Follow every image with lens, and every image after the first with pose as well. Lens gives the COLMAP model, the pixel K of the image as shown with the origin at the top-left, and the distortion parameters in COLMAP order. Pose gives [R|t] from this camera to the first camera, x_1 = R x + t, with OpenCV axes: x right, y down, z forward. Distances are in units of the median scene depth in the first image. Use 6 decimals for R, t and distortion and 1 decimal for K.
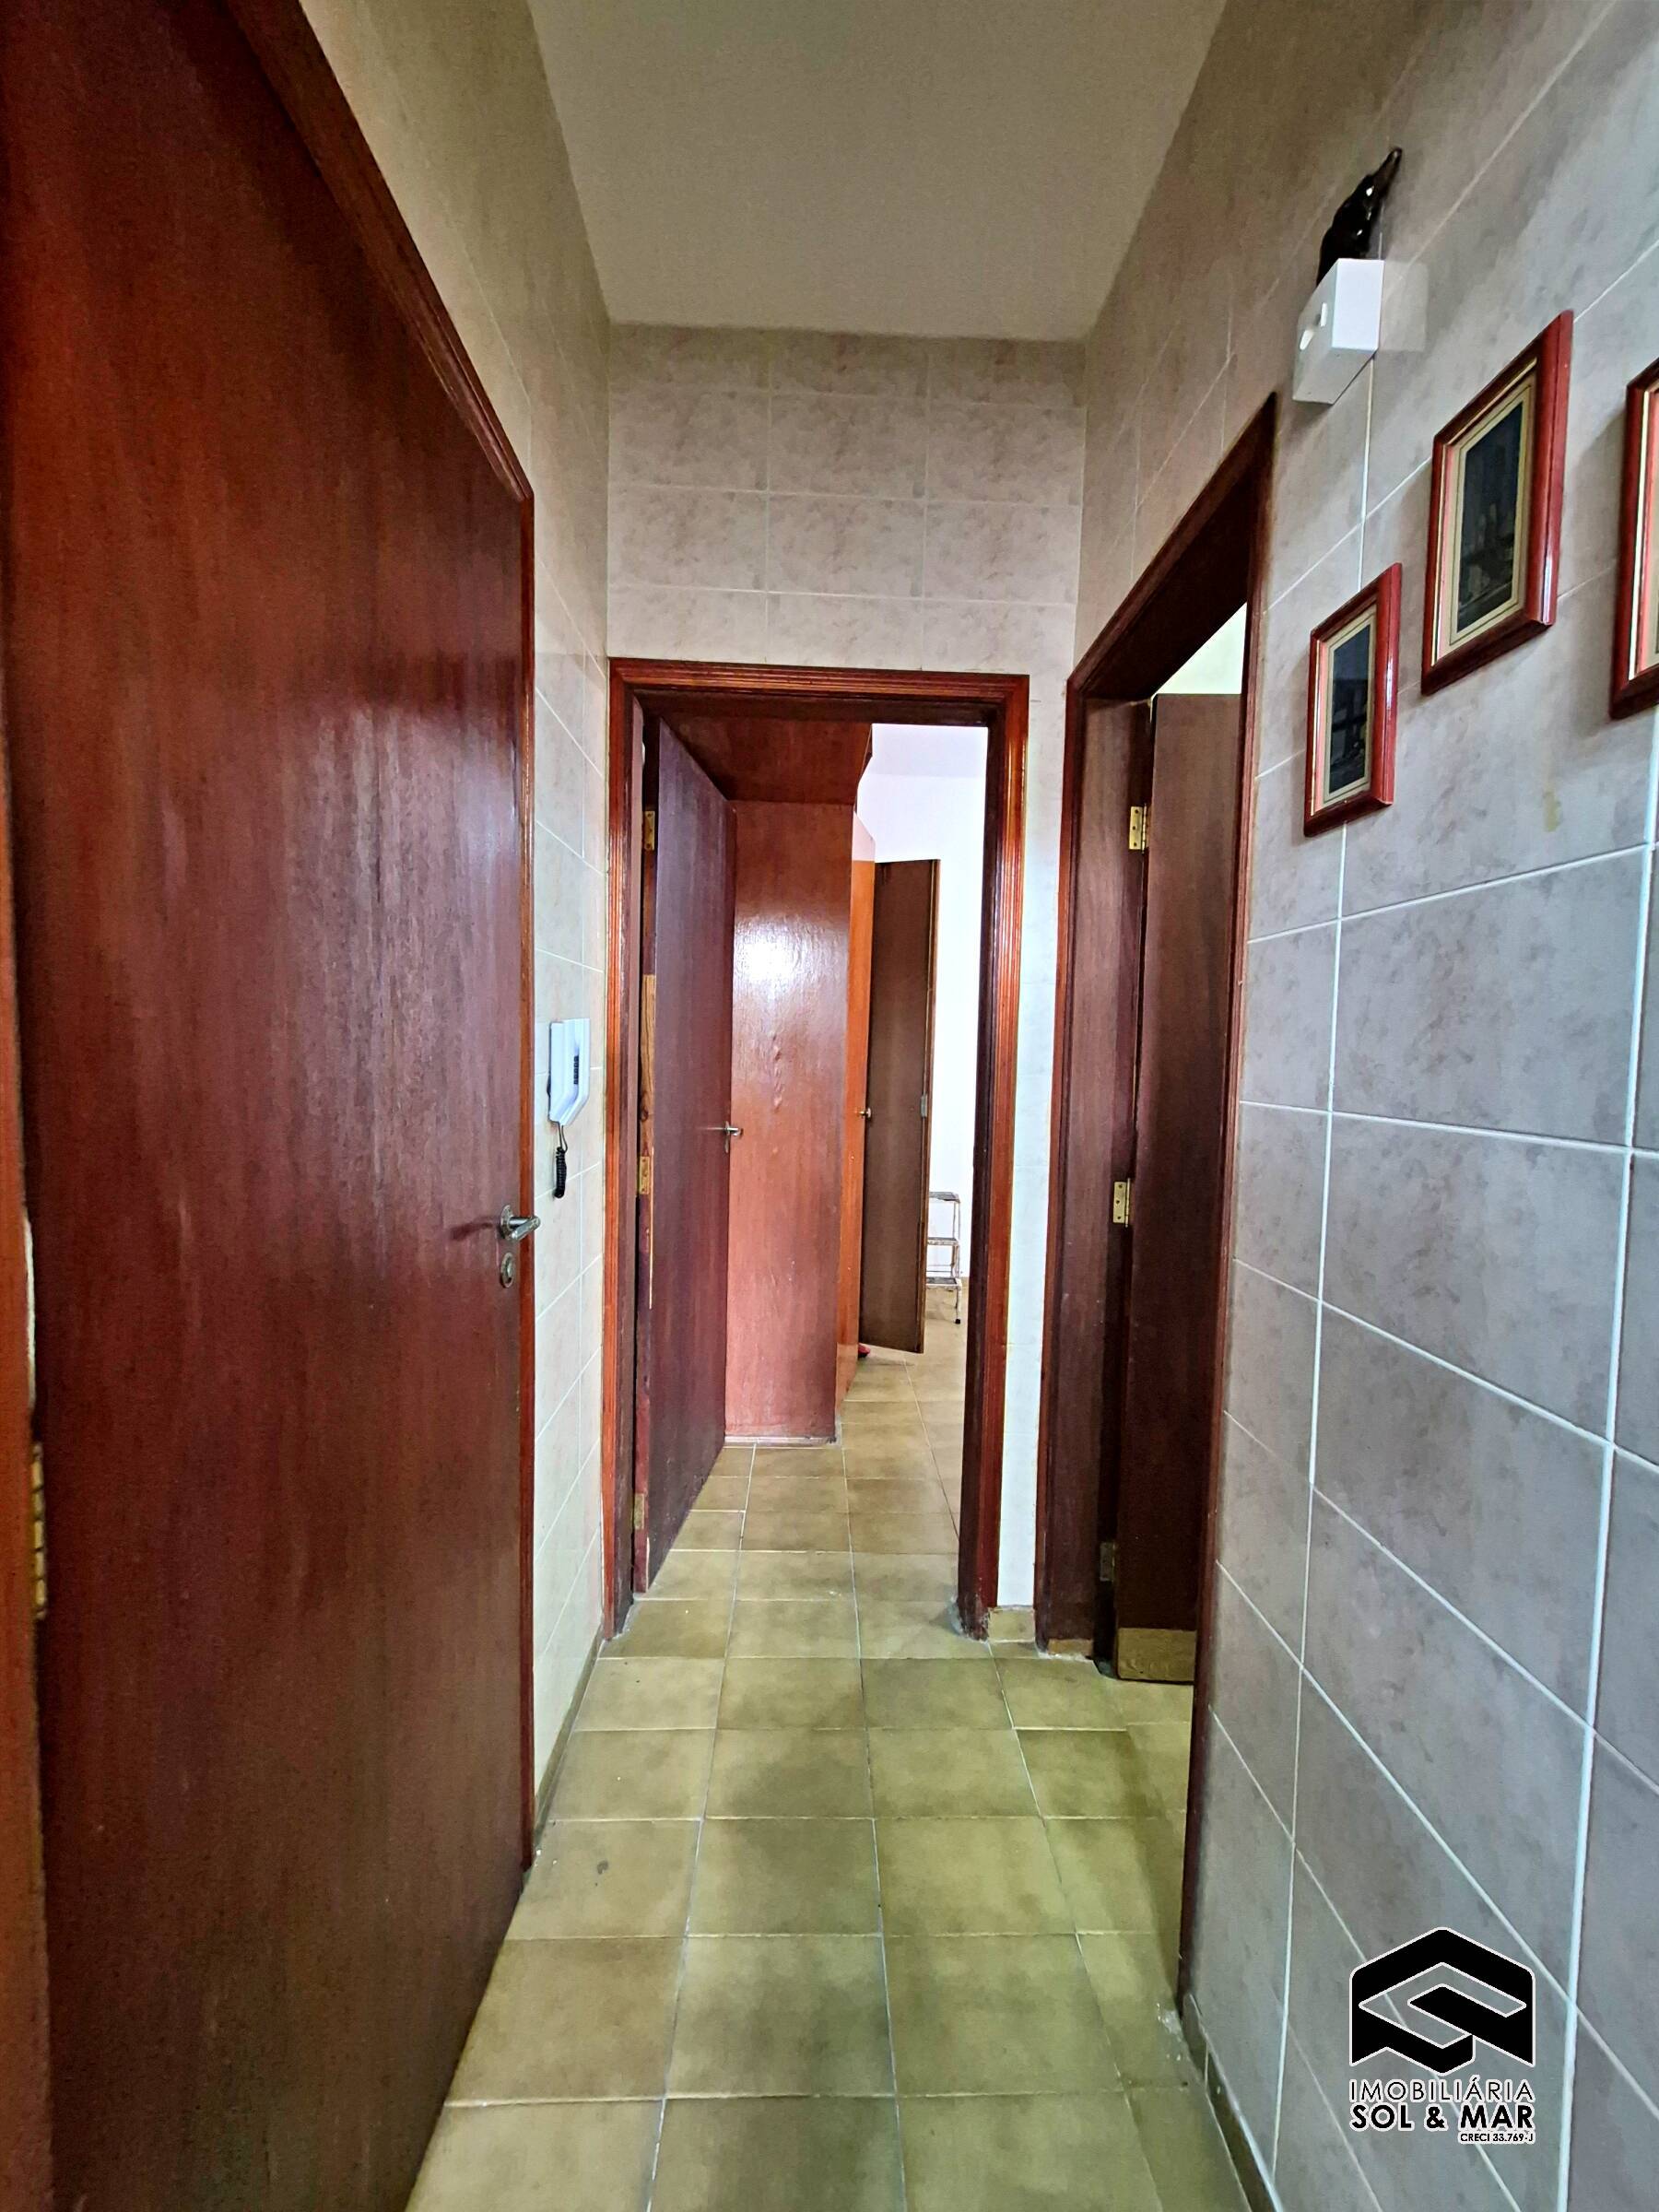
lens RADIAL K [[864.6, 0, 830.0], [0, 864.6, 1095.1], [0, 0, 1]] dist [0.003628, -0.000424]
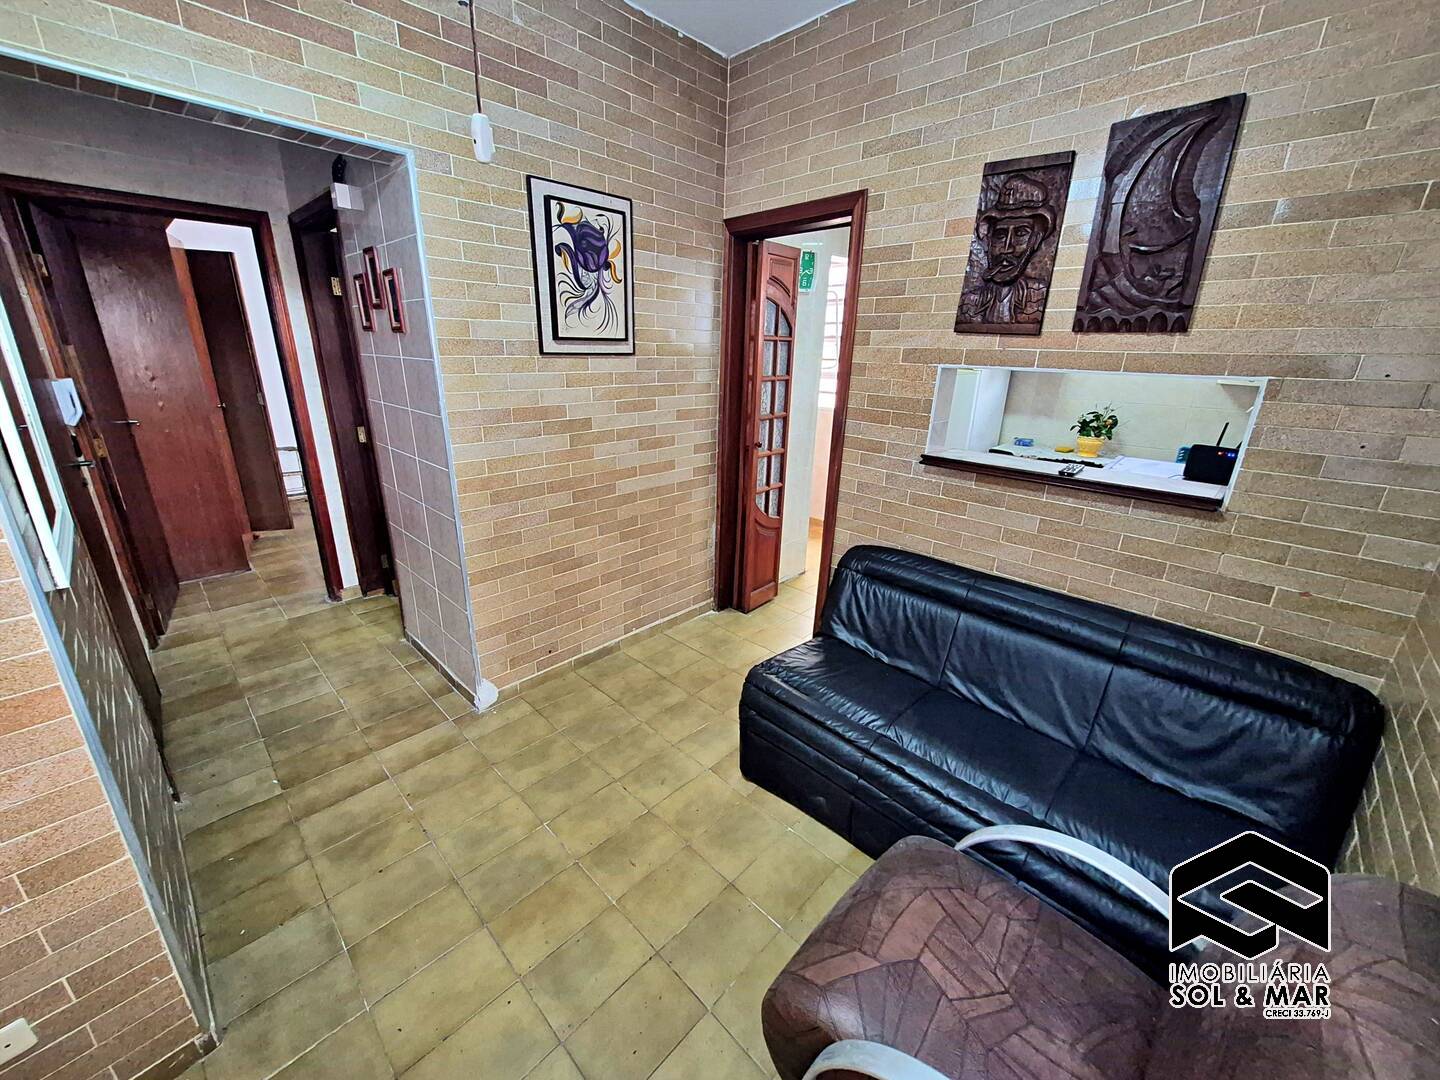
lens RADIAL K [[562.9, 0, 714.5], [0, 562.9, 536.2], [0, 0, 1]] dist [0.003628, -0.000424]
pose [[0.715500, -0.228206, 0.660289, -0.075832], [0.031837, 0.954813, 0.295498, -0.042058], [-0.697887, -0.190407, 0.690434, -0.714103]]
